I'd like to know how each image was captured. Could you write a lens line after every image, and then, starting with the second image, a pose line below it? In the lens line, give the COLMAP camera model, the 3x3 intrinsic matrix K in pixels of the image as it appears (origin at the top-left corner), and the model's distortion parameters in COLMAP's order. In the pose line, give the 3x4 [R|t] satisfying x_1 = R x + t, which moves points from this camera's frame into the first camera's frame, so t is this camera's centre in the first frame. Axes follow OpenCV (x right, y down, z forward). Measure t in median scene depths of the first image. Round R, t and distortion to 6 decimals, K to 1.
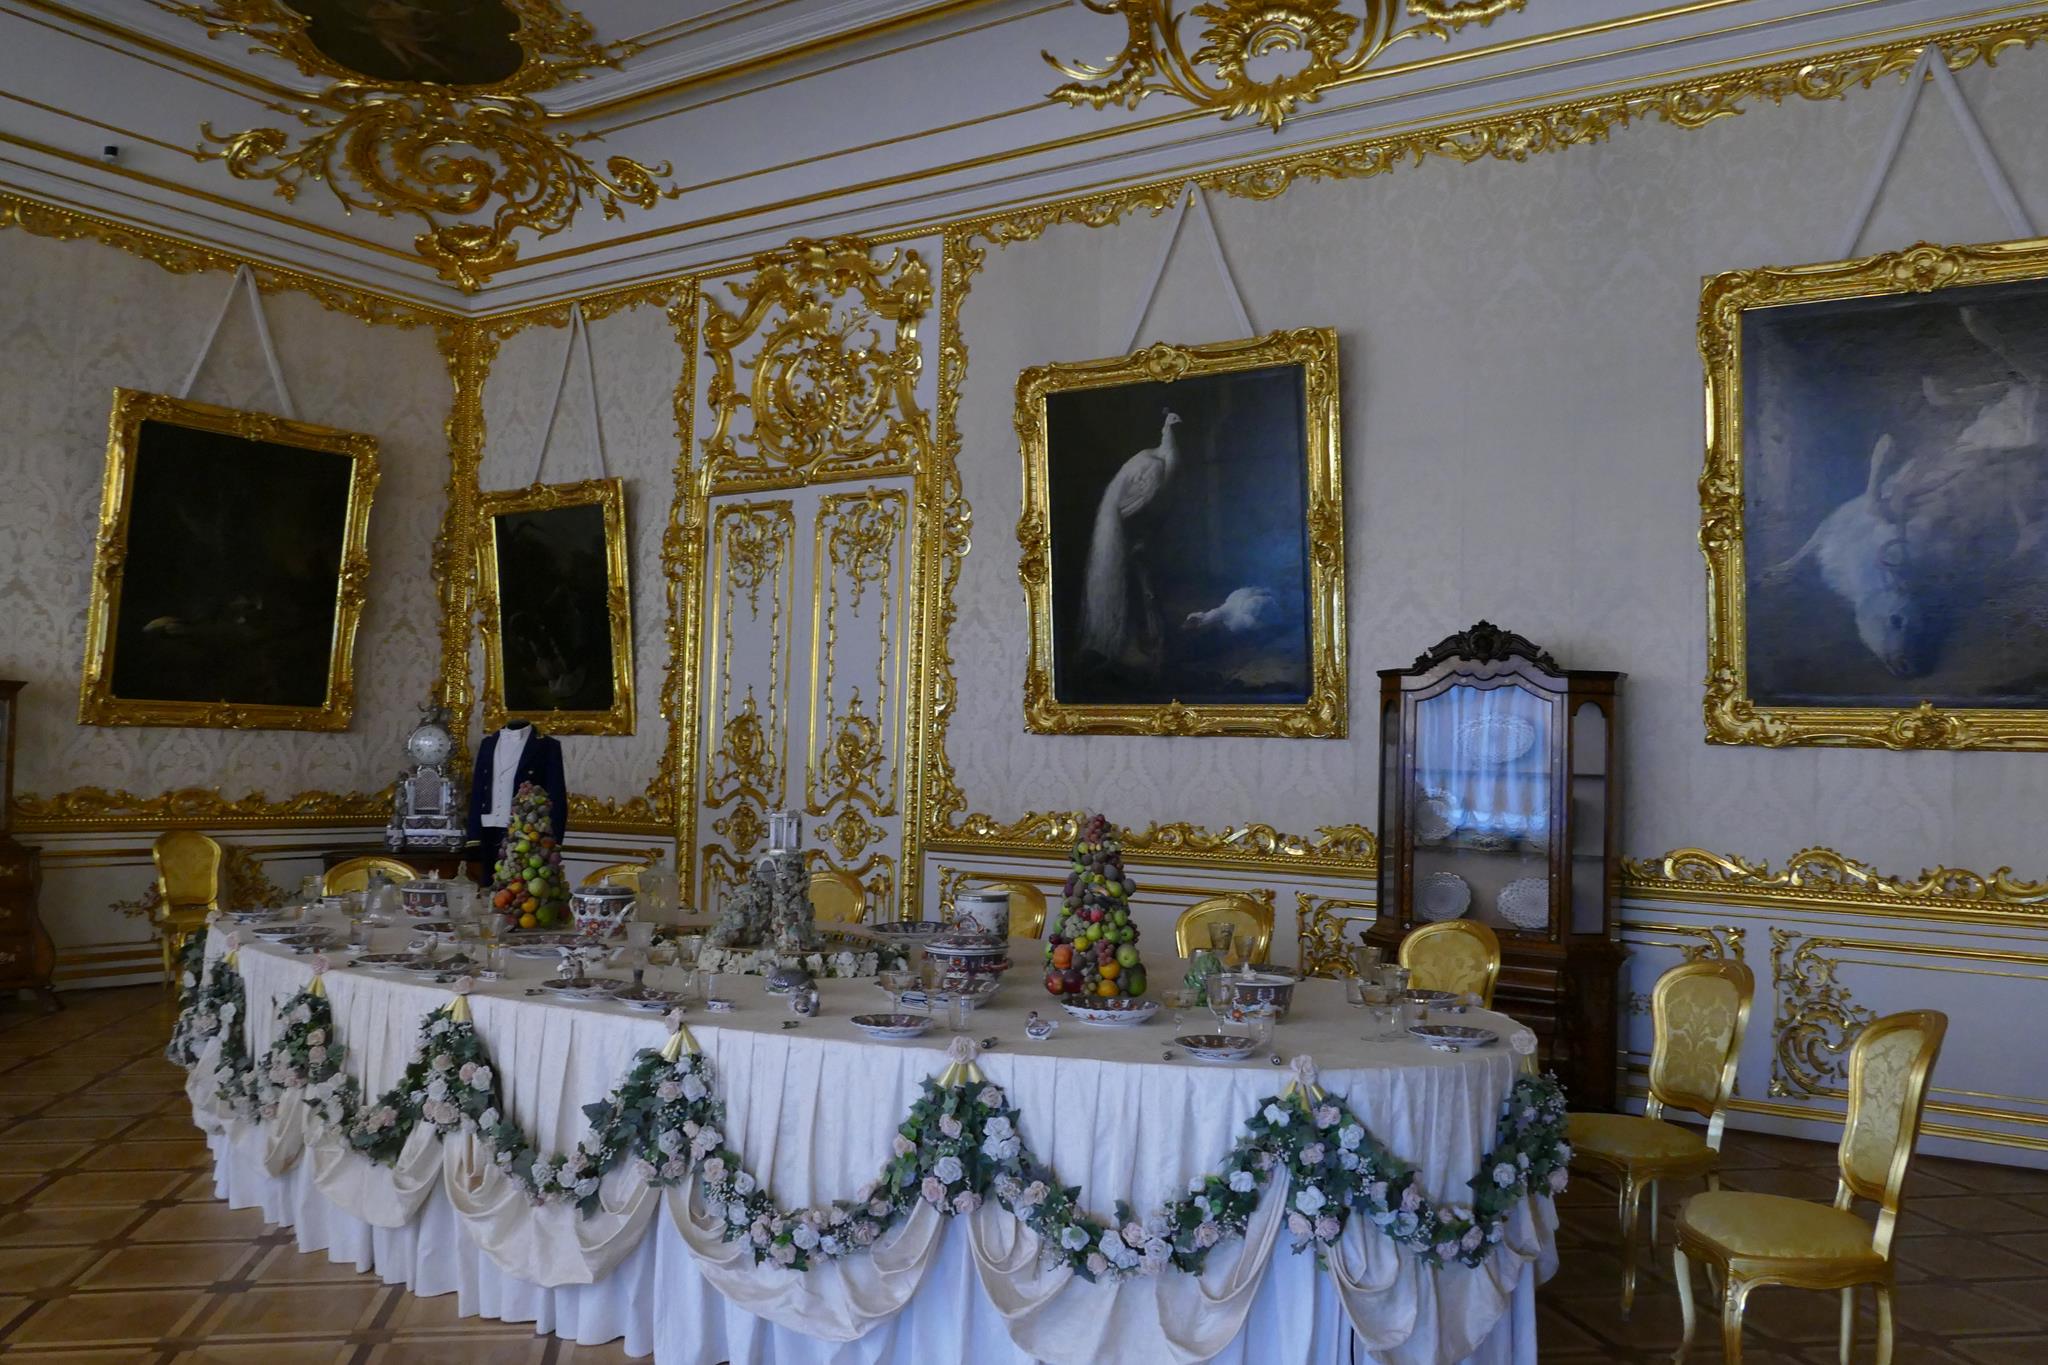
lens RADIAL K [[1673.5, 0, 1022.2], [0, 1673.5, 684.8], [0, 0, 1]] dist [-0.024702, 0.008743]
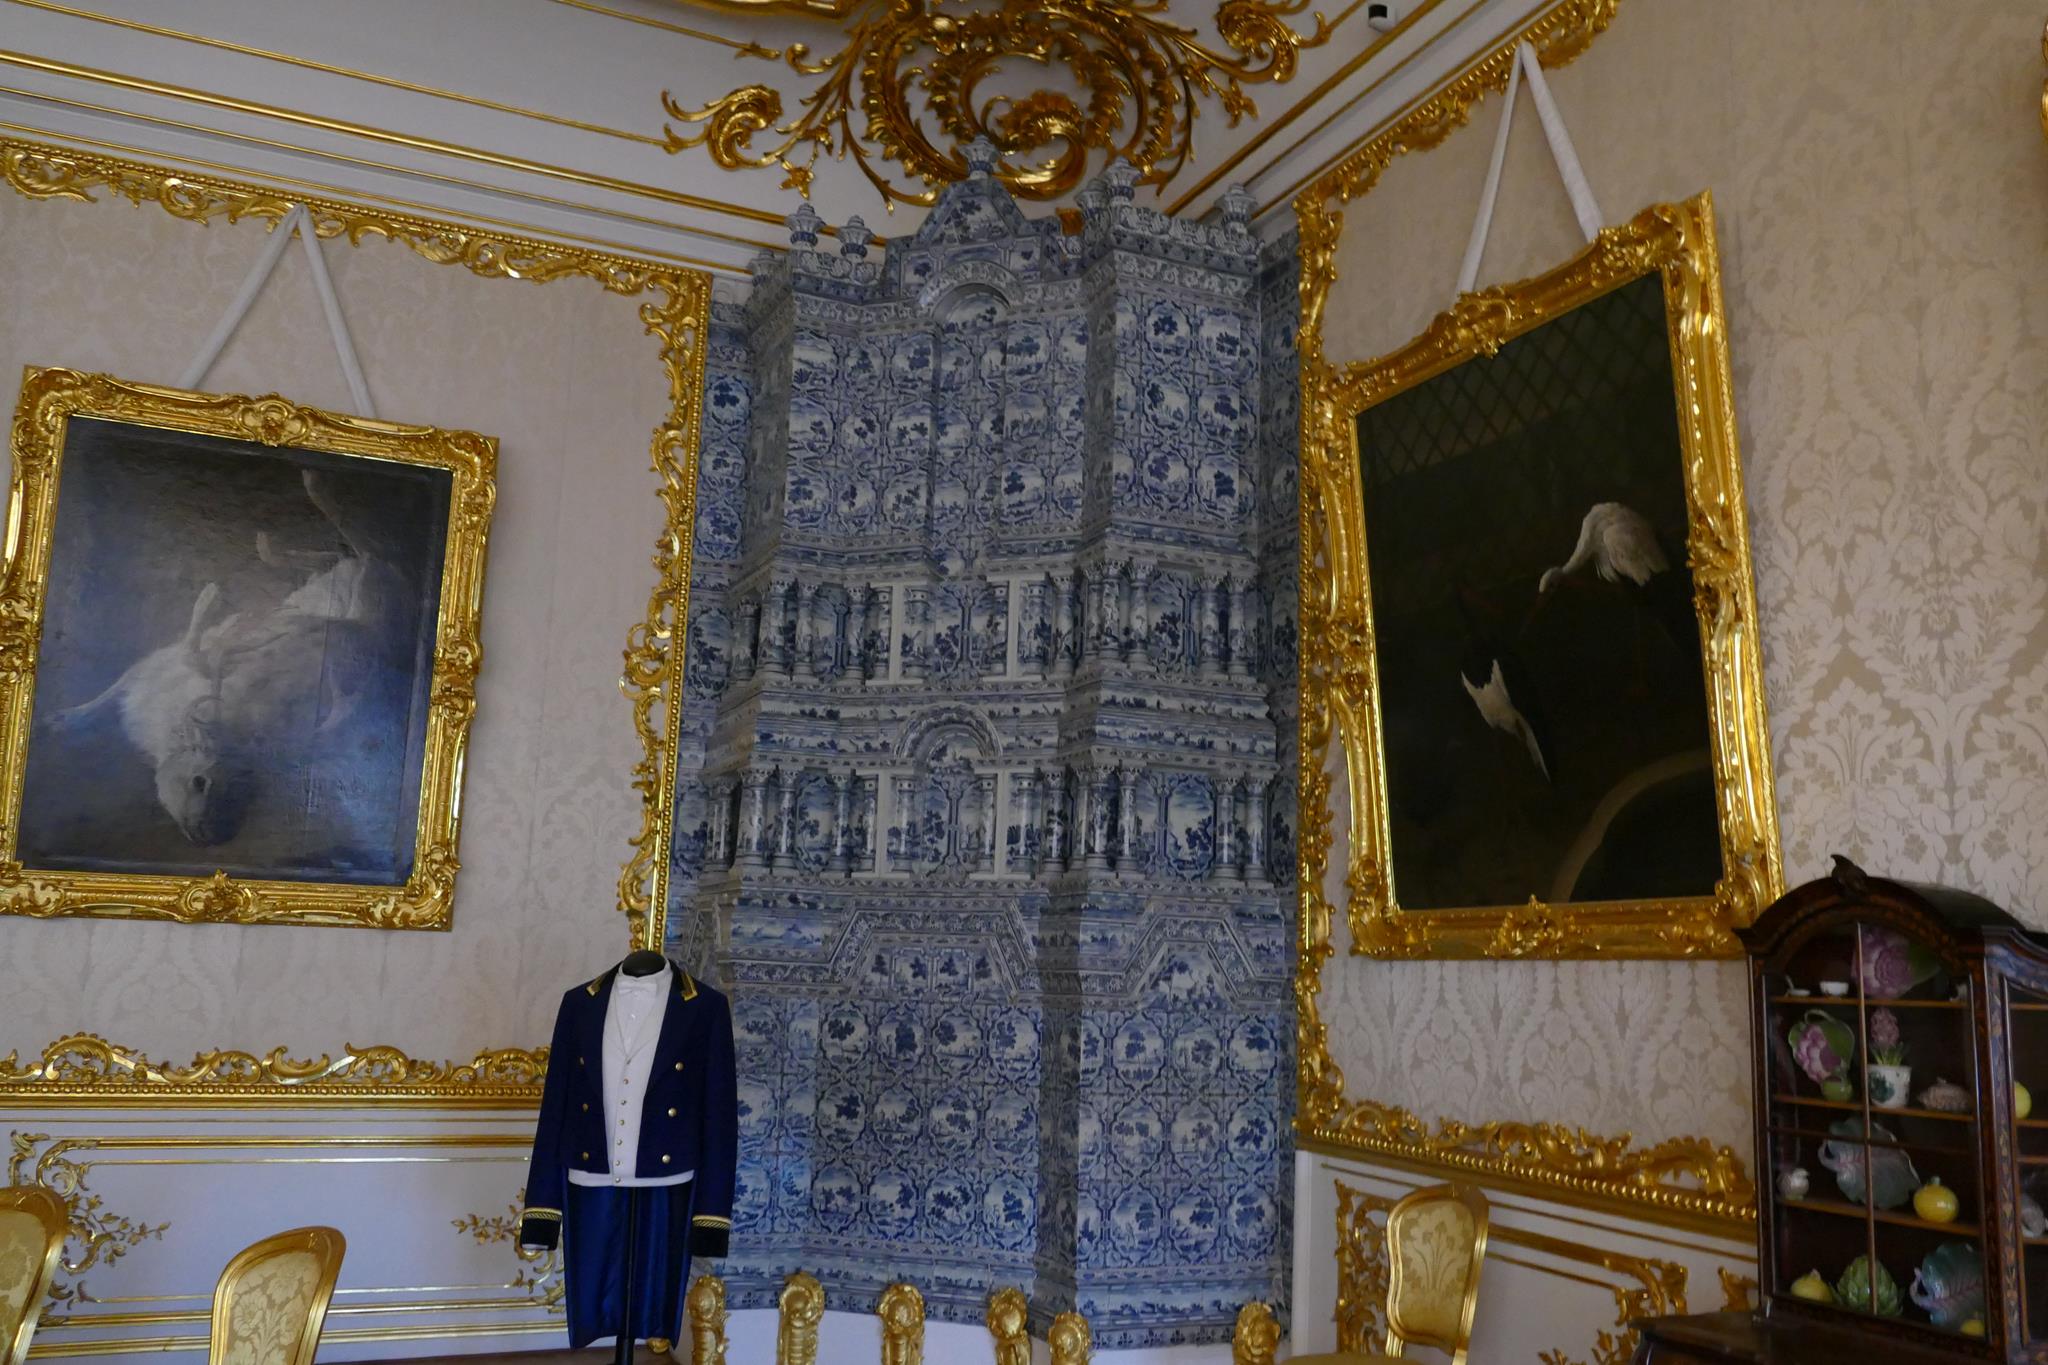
lens RADIAL K [[1673.5, 0, 1028.6], [0, 1673.5, 673.9], [0, 0, 1]] dist [-0.024702, 0.008743]
pose [[0.518634, 0.133731, 0.844473, -0.027244], [-0.045499, 0.990609, -0.128930, 0.000163], [-0.853785, 0.028445, 0.519848, 0.118596]]
